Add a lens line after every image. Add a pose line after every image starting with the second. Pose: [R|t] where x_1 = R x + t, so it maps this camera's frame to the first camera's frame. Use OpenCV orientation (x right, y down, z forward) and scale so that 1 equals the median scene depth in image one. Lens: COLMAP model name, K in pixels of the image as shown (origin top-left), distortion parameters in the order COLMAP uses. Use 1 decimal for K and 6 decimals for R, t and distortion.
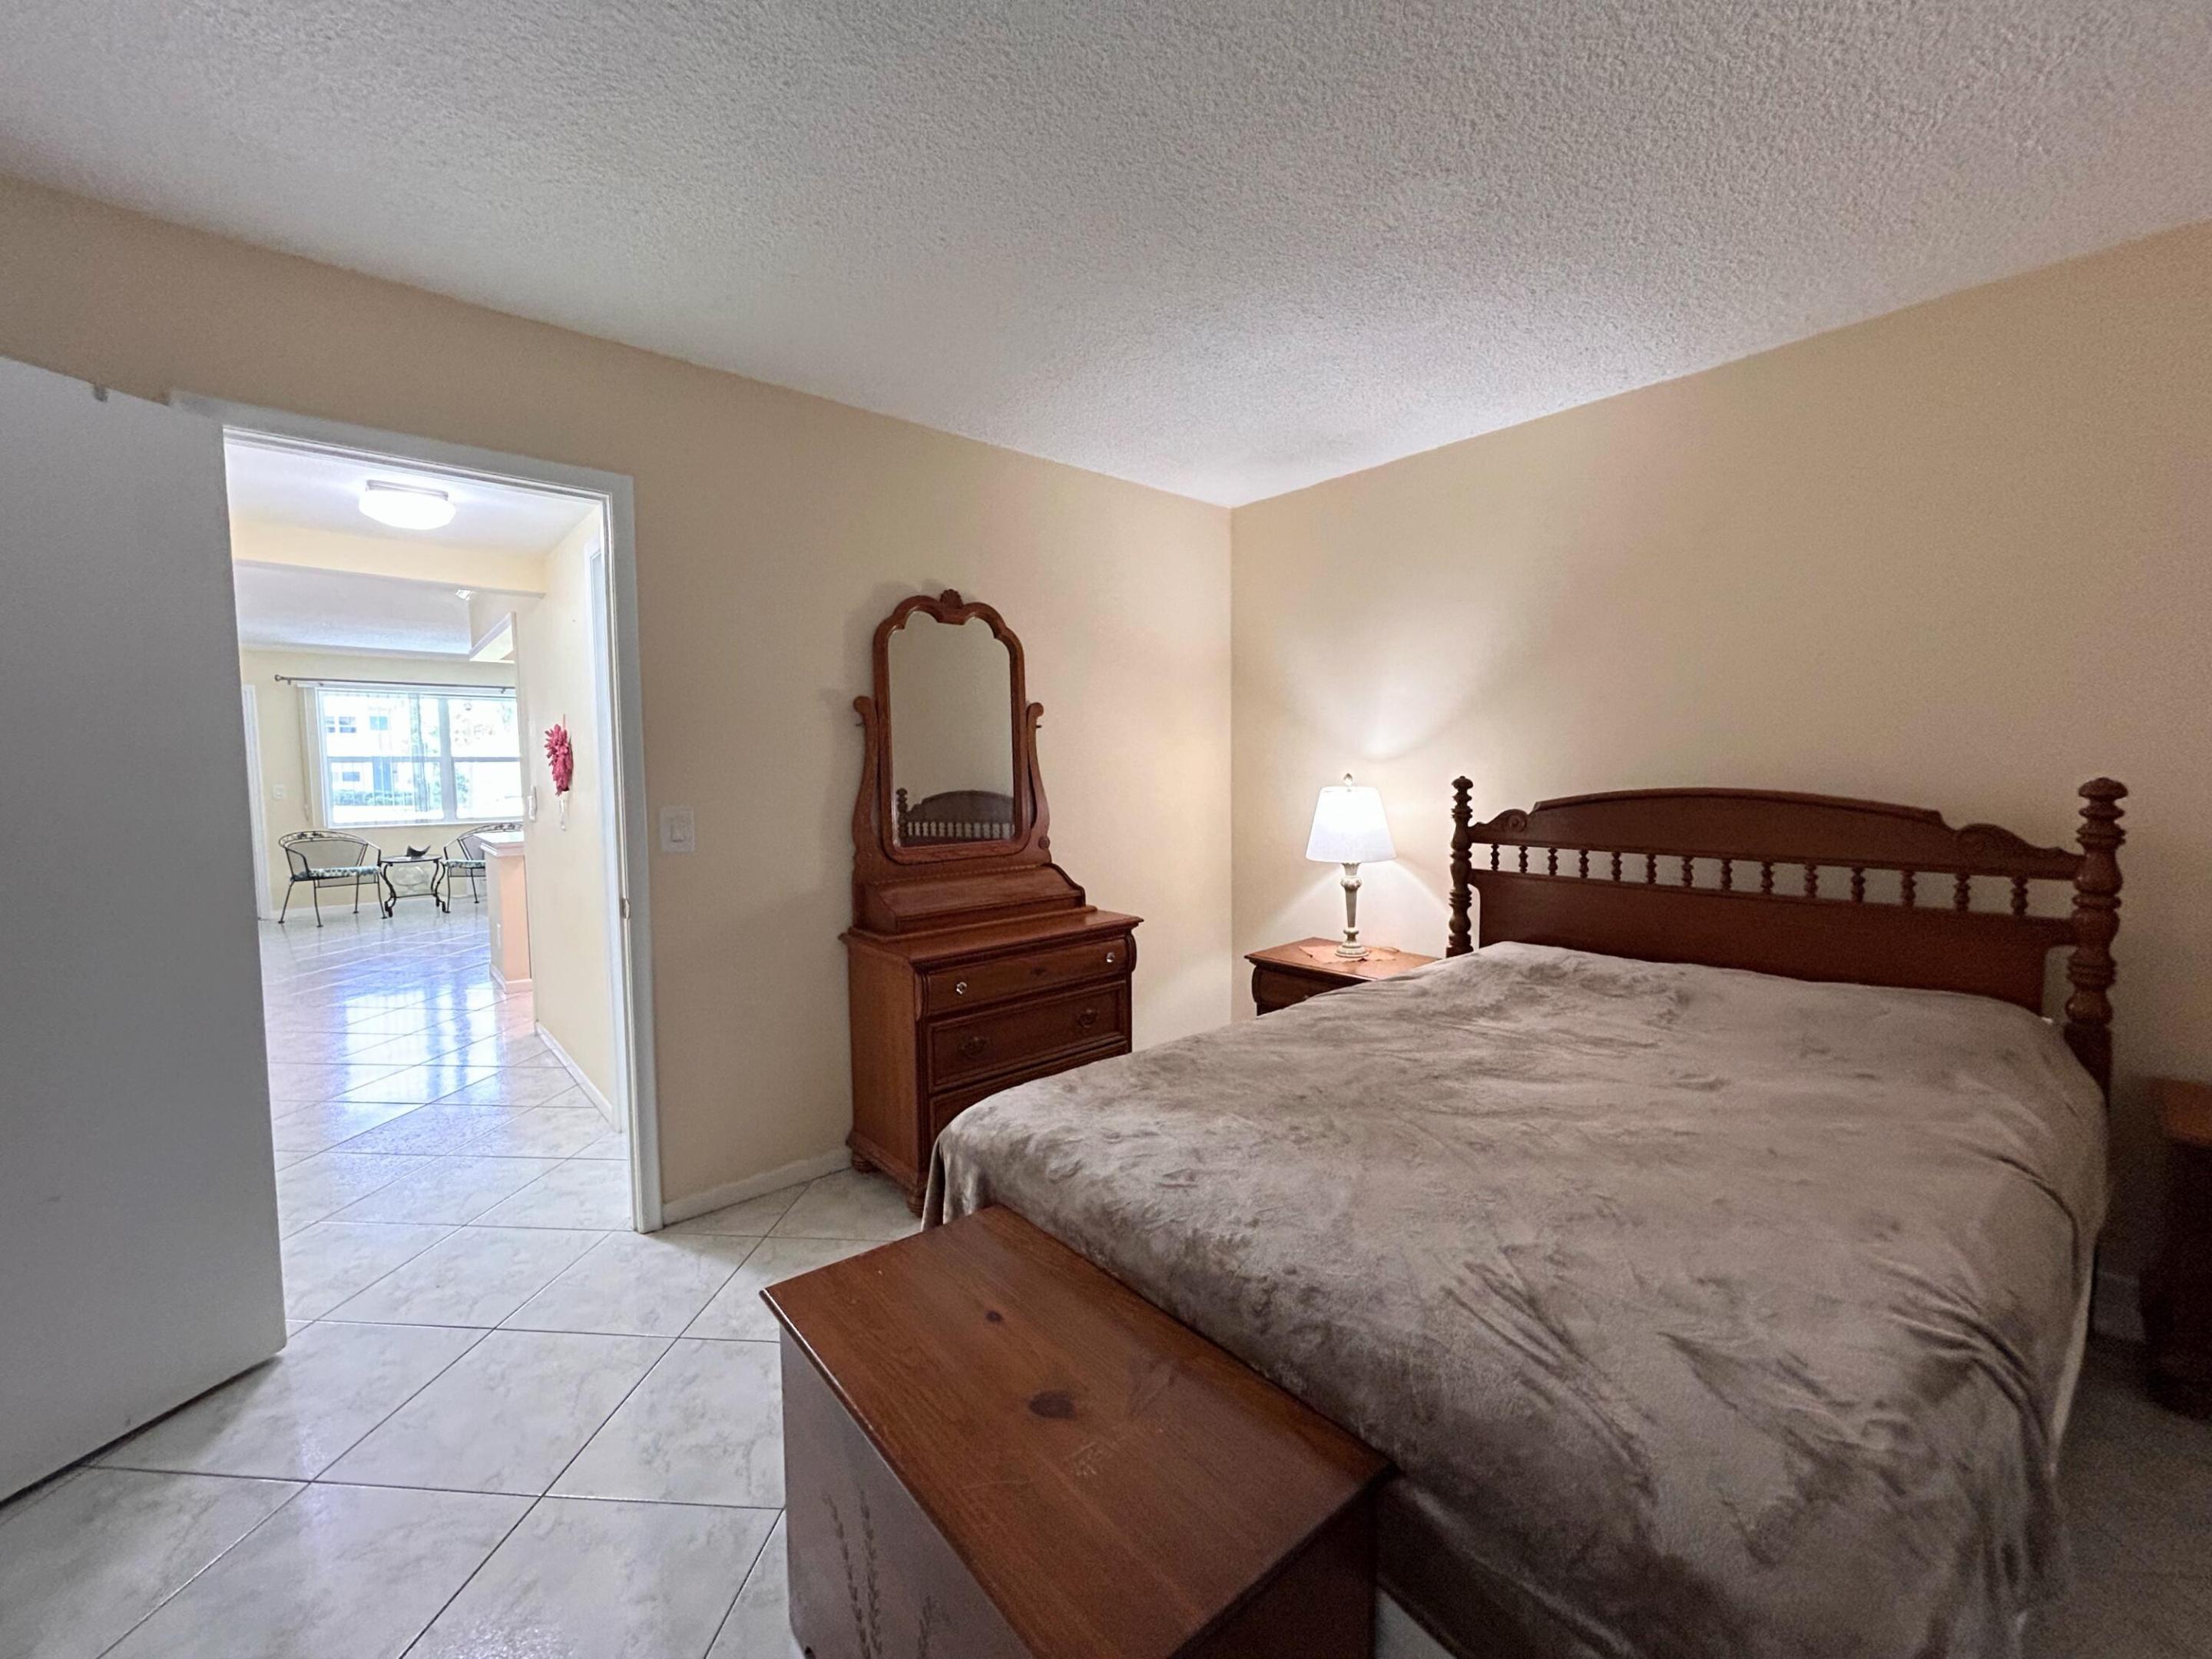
lens RADIAL K [[891.3, 0, 1106.0], [0, 891.3, 829.5], [0, 0, 1]] dist [0.002959, 0.000574]
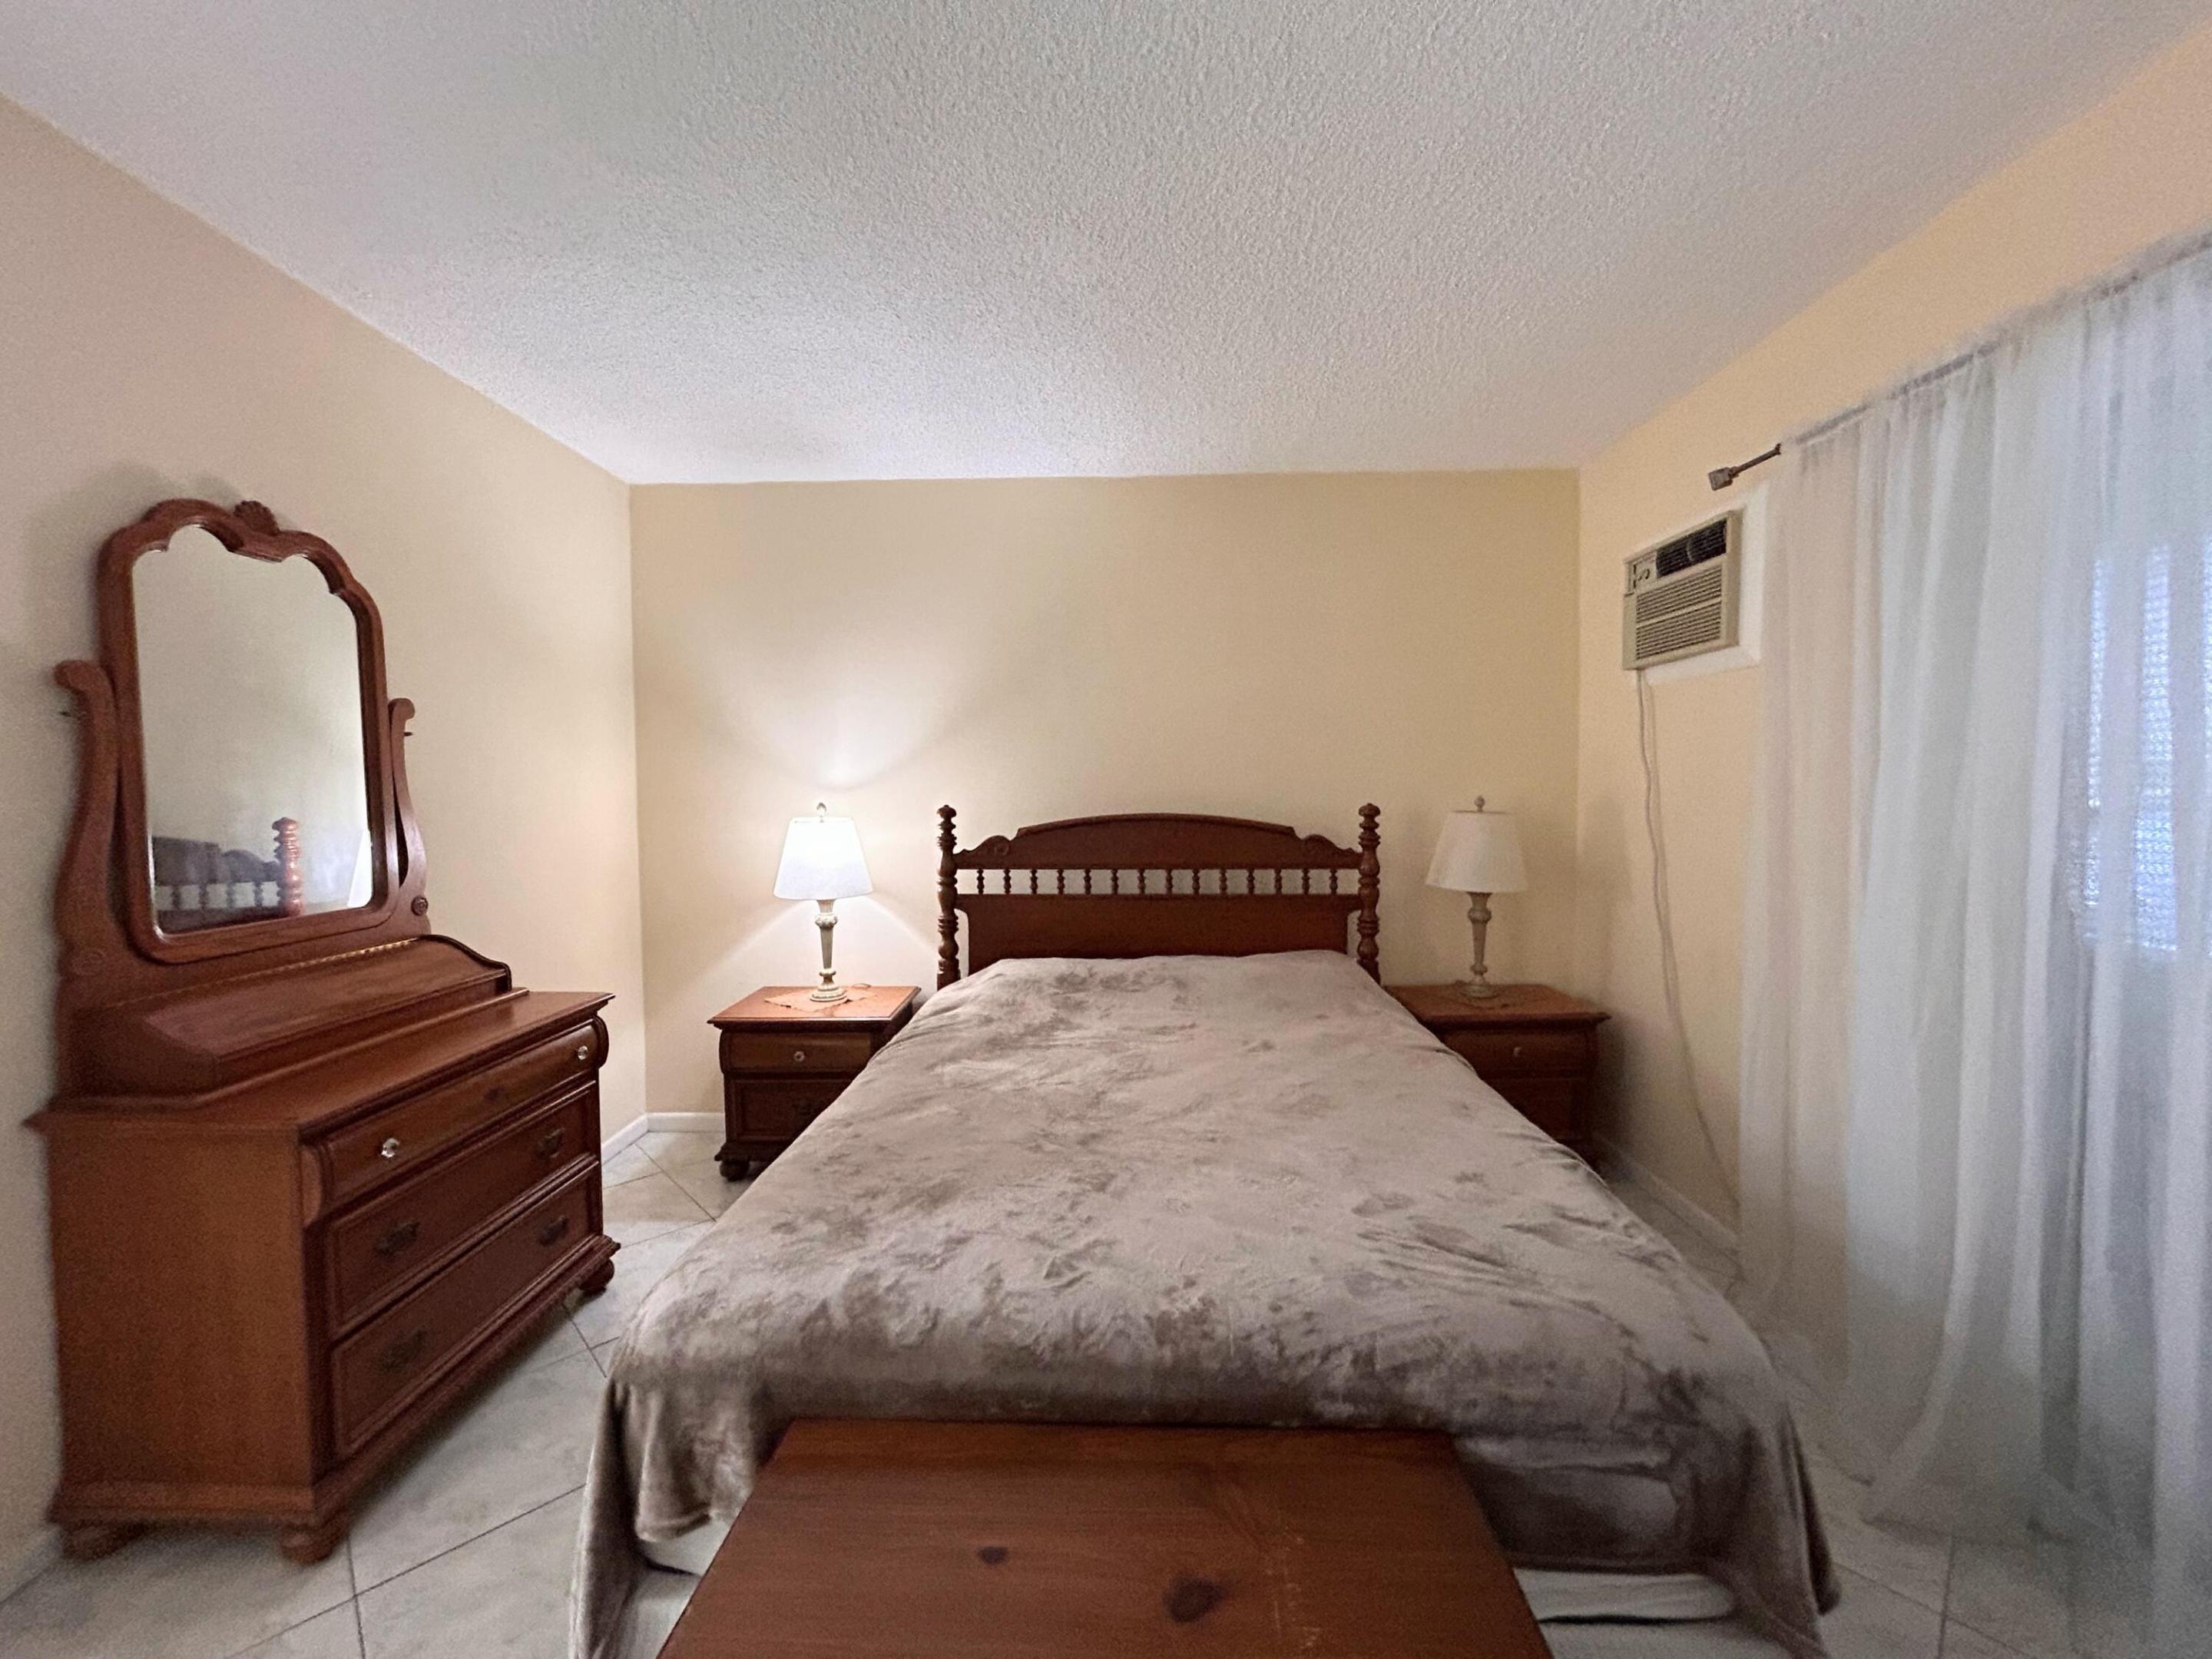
lens RADIAL K [[893.2, 0, 1106.0], [0, 893.2, 829.5], [0, 0, 1]] dist [0.000050, -0.000112]
pose [[0.672798, -0.025369, 0.739391, -0.301061], [0.050538, 0.998653, -0.011721, -0.012920], [-0.738098, 0.045253, 0.673174, 0.218508]]
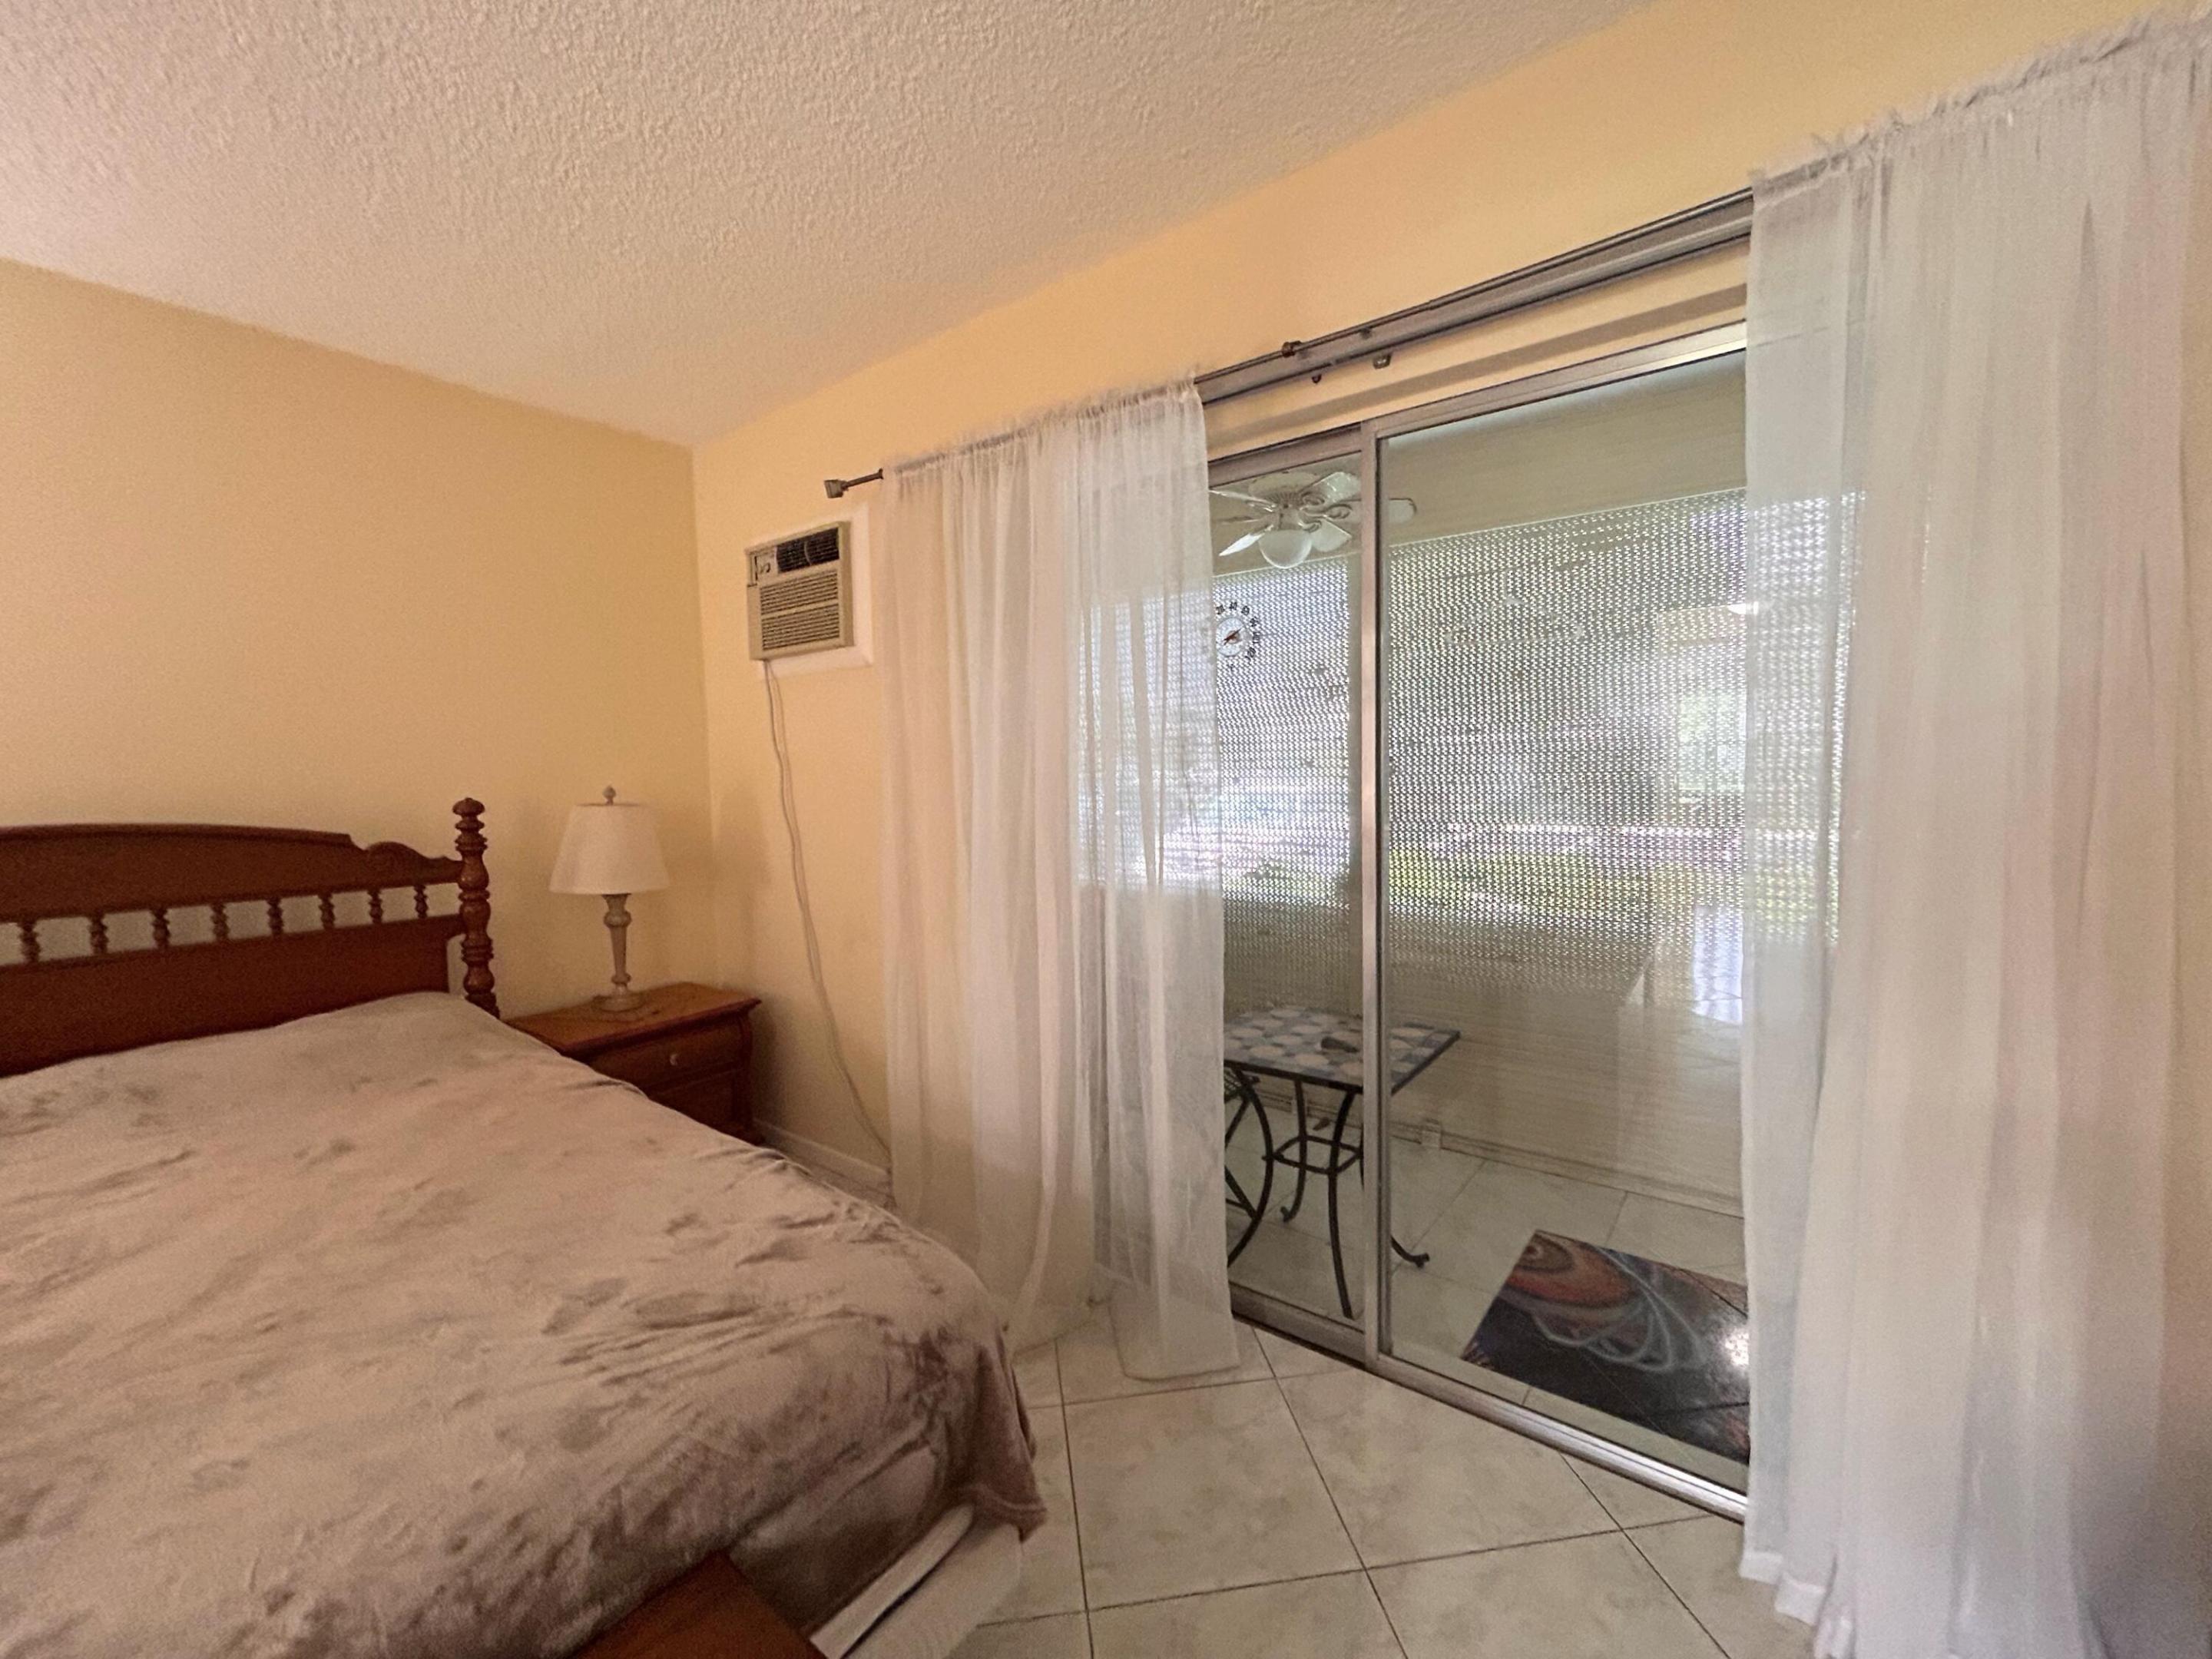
lens RADIAL K [[893.2, 0, 1106.0], [0, 893.2, 829.5], [0, 0, 1]] dist [0.000050, -0.000112]
pose [[-0.201412, -0.048424, 0.978309, -0.242505], [0.090187, 0.993618, 0.067749, -0.014053], [-0.975346, 0.101876, -0.195759, 0.293043]]
